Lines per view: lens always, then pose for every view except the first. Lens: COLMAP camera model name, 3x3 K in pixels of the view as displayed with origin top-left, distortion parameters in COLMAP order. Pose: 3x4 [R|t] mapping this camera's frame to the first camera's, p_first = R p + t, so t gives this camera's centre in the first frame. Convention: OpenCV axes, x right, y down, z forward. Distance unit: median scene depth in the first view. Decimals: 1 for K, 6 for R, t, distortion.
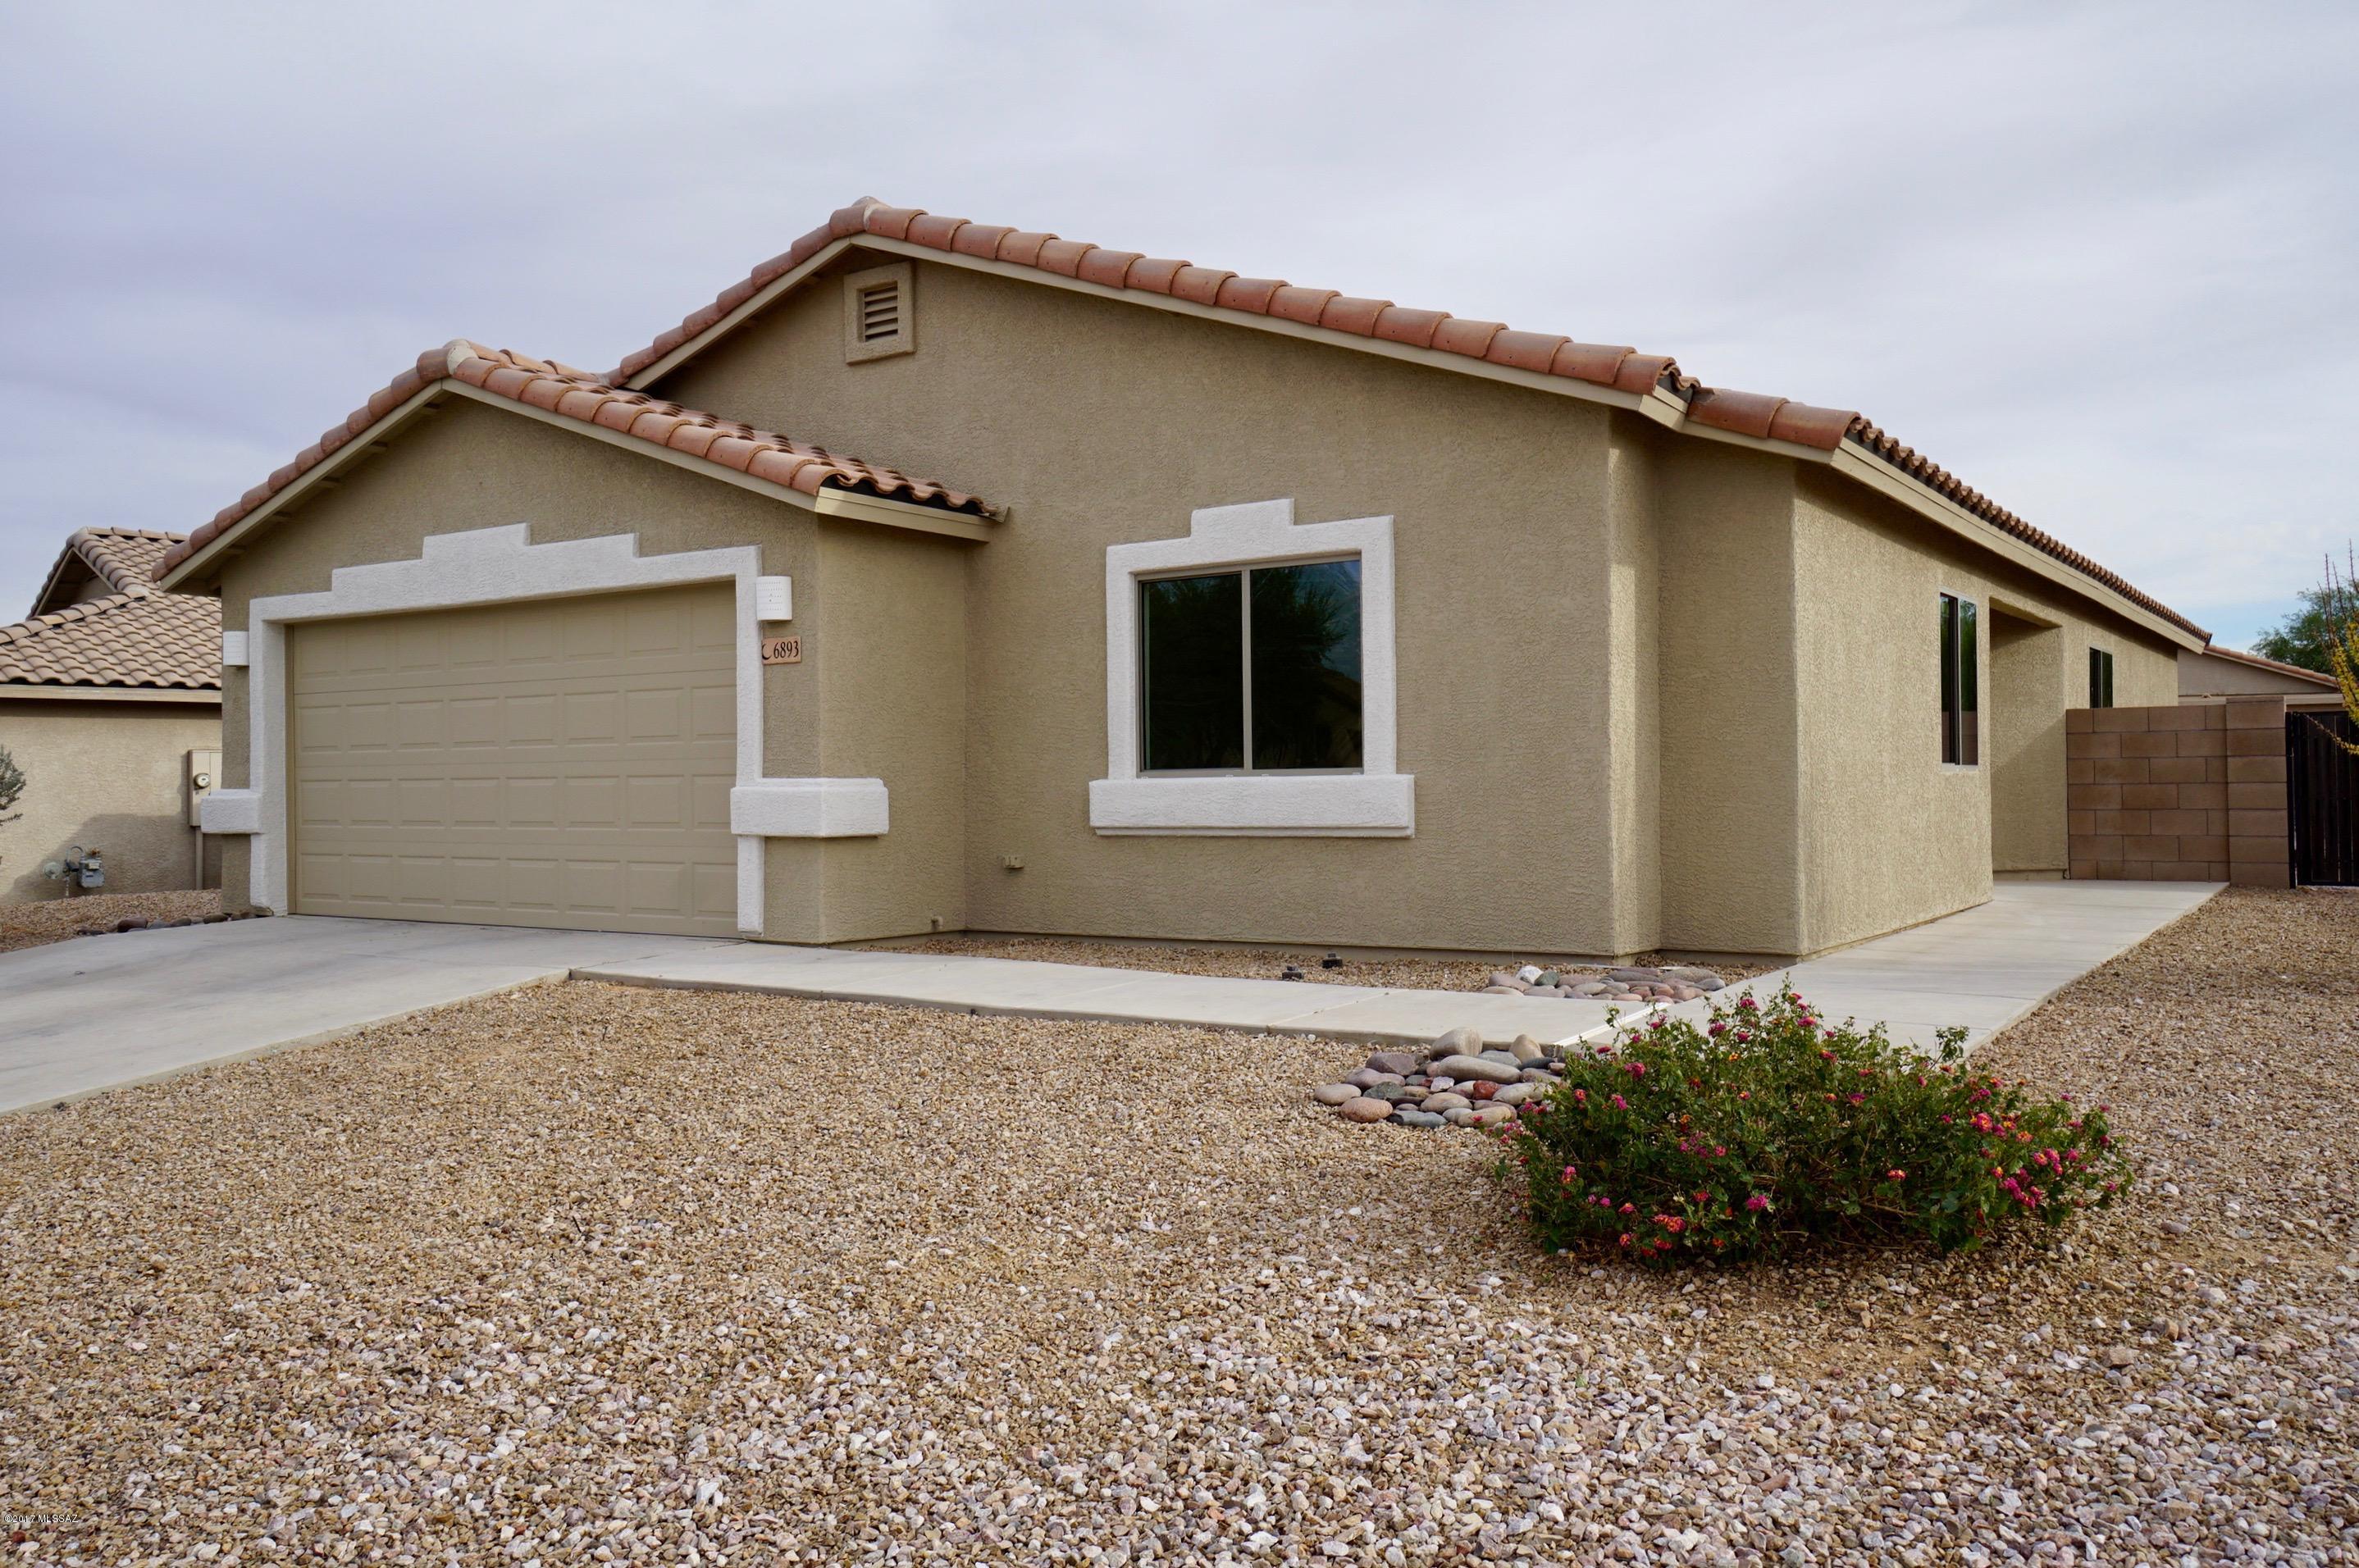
lens RADIAL K [[1837.7, 0, 1176.3], [0, 1837.7, 771.6], [0, 0, 1]] dist [0.049917, 0.001605]
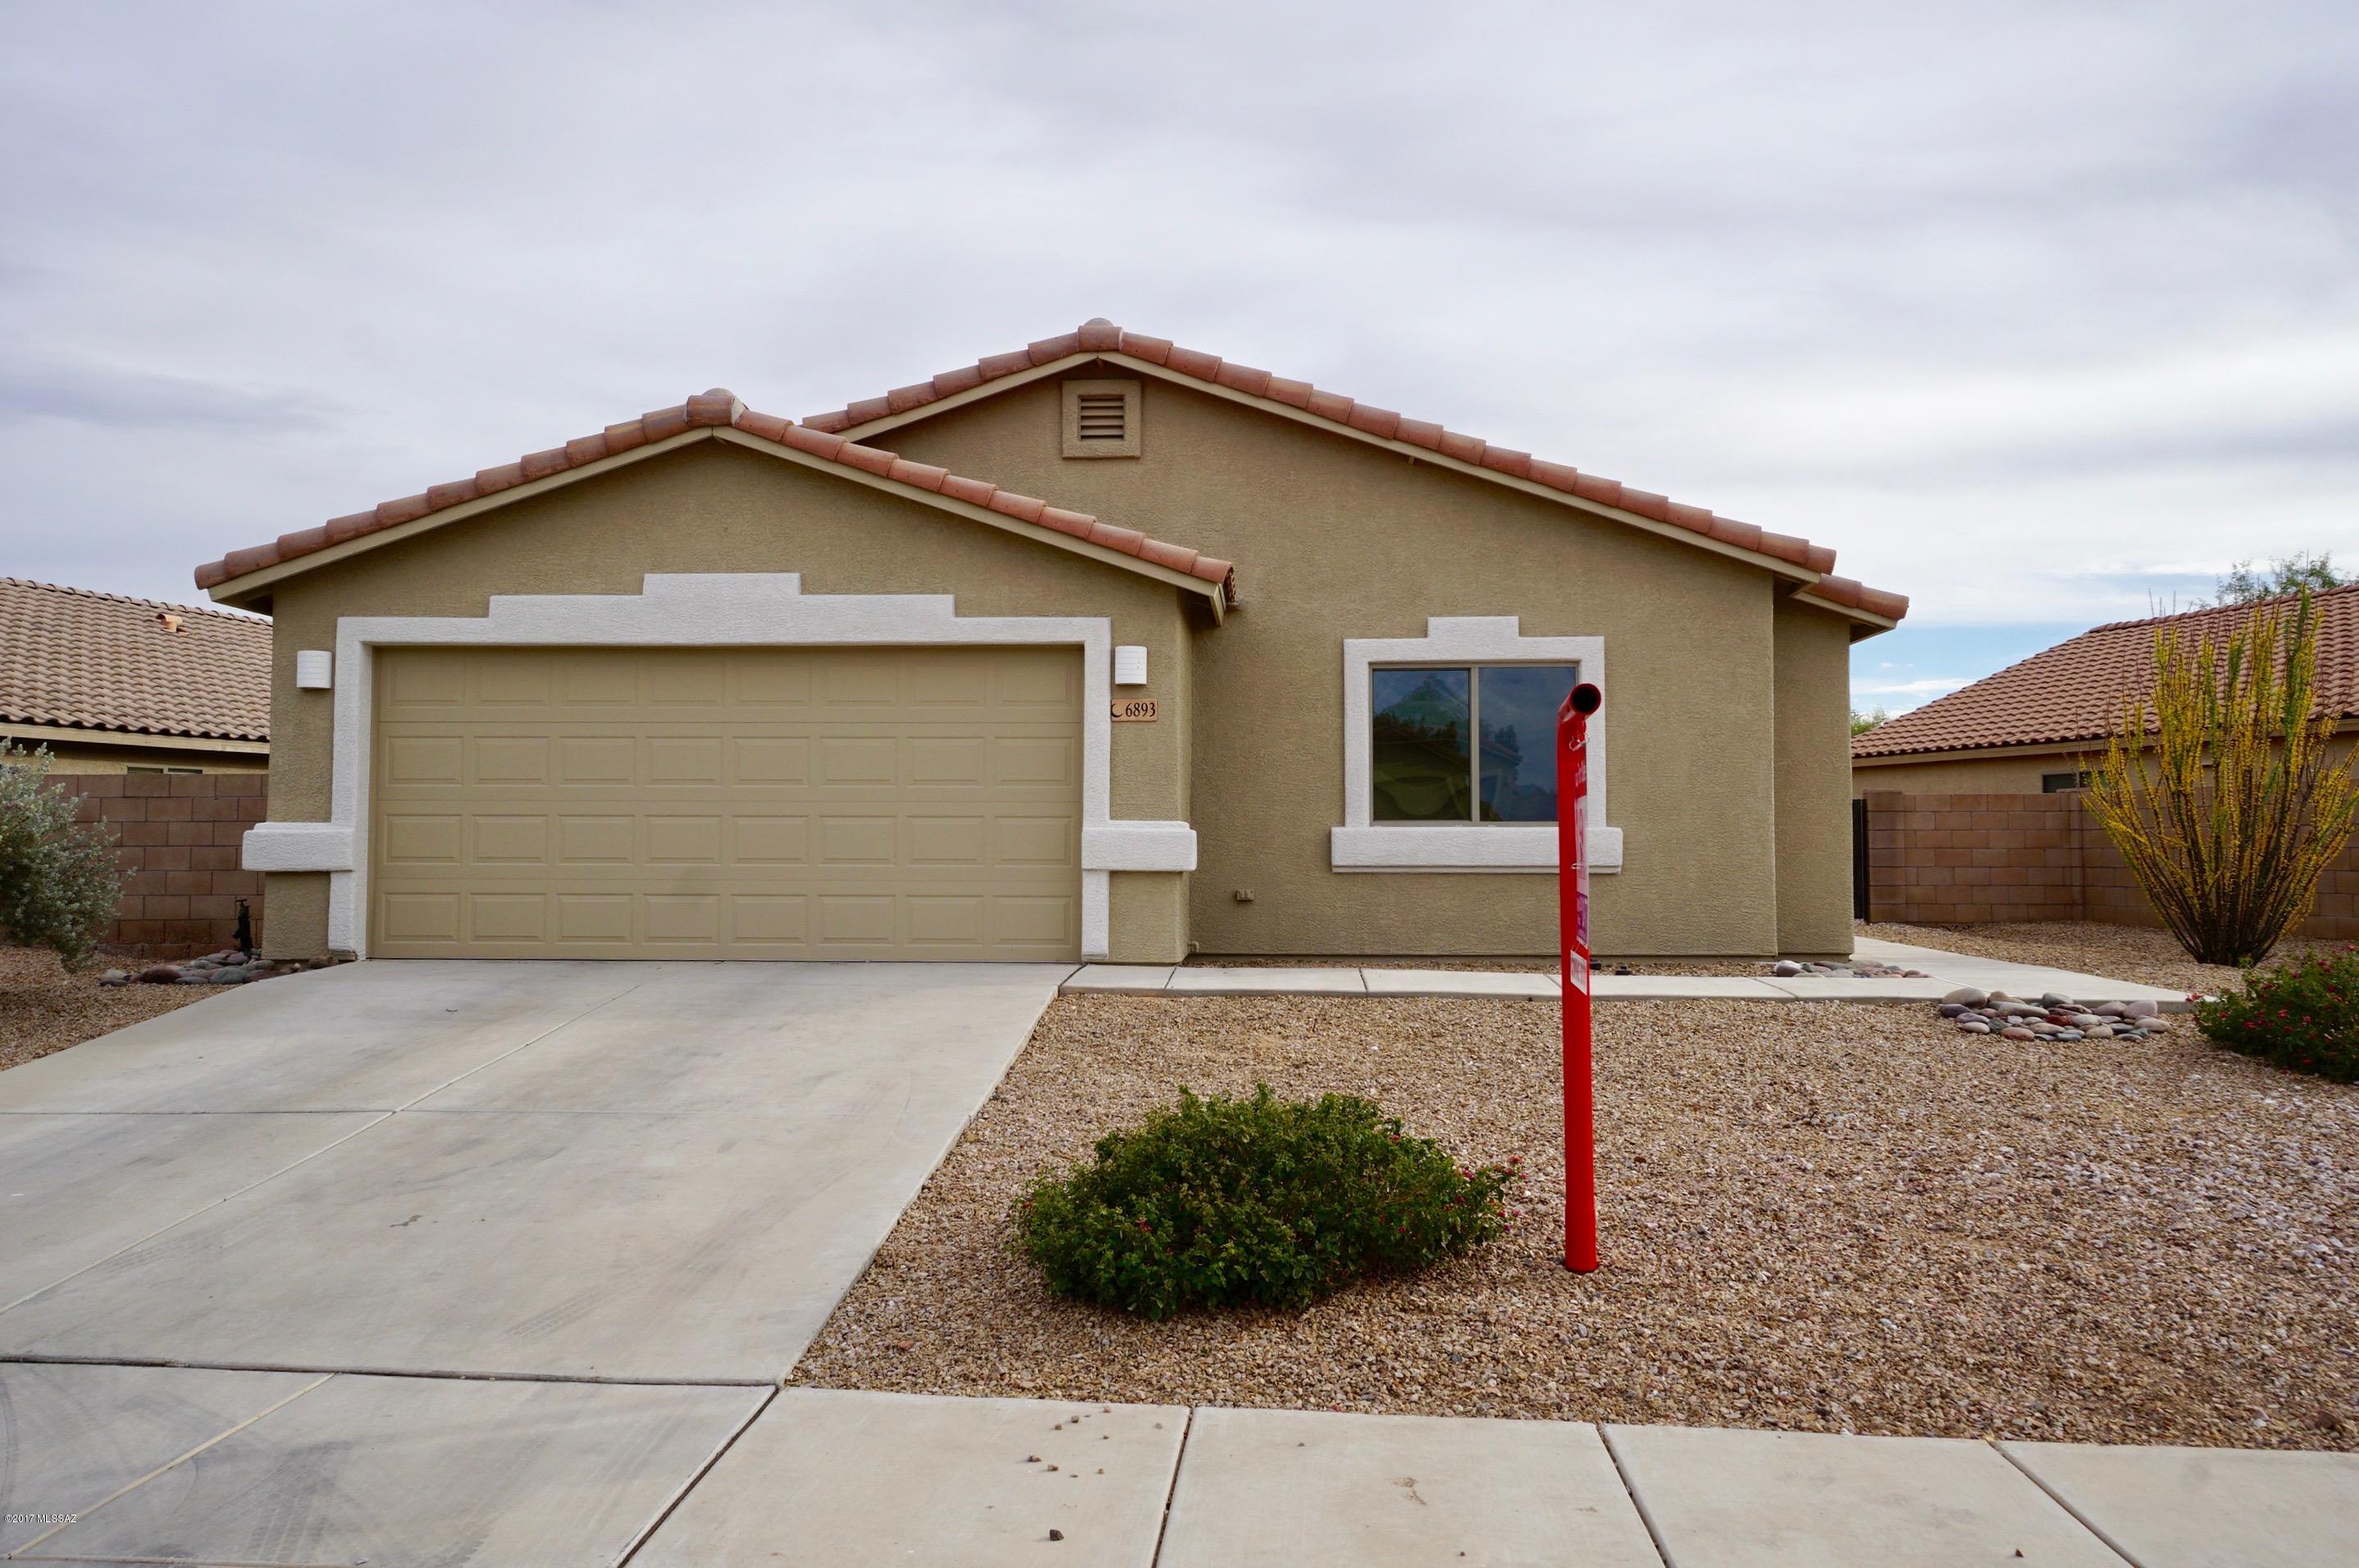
lens RADIAL K [[1837.7, 0, 1177.6], [0, 1837.7, 790.9], [0, 0, 1]] dist [0.049917, 0.001605]
pose [[0.856016, 0.028834, 0.516145, -0.772323], [-0.015428, 0.999423, -0.030246, 0.019005], [-0.516720, 0.017928, 0.855967, -0.001001]]
